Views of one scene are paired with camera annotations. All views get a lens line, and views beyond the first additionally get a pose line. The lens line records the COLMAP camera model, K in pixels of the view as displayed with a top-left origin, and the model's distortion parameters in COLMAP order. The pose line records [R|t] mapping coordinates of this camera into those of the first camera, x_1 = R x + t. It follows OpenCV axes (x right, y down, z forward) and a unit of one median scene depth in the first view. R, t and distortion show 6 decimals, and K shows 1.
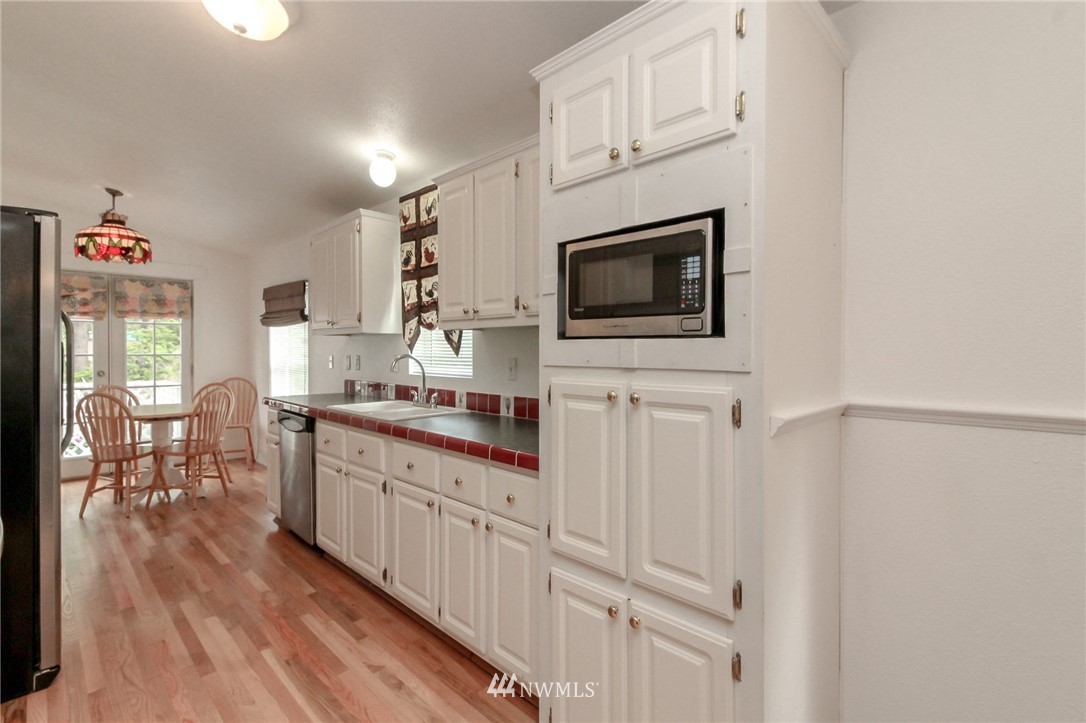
lens RADIAL K [[501.9, 0, 543.8], [0, 501.9, 357.7], [0, 0, 1]] dist [-0.000409, -0.000645]
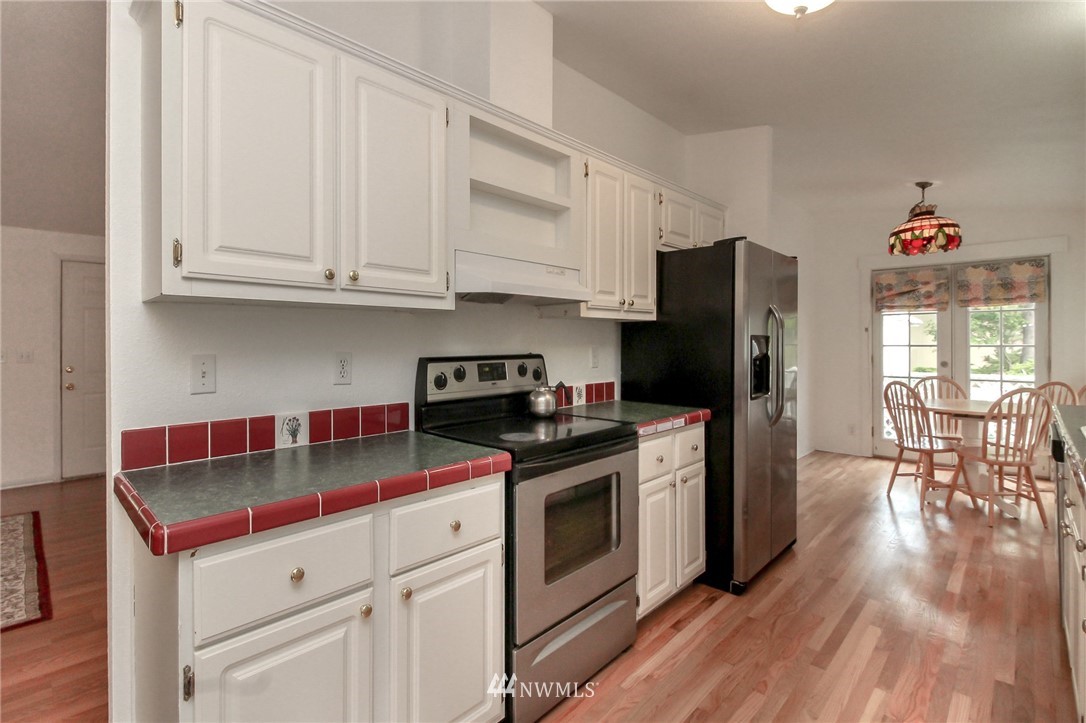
lens RADIAL K [[502.8, 0, 524.1], [0, 502.8, 343.1], [0, 0, 1]] dist [0.000054, -0.000380]
pose [[-0.001791, 0.000709, -0.999998, 0.164245], [-0.011330, 0.999936, 0.000729, -0.002088], [0.999934, 0.011331, -0.001783, 0.208185]]
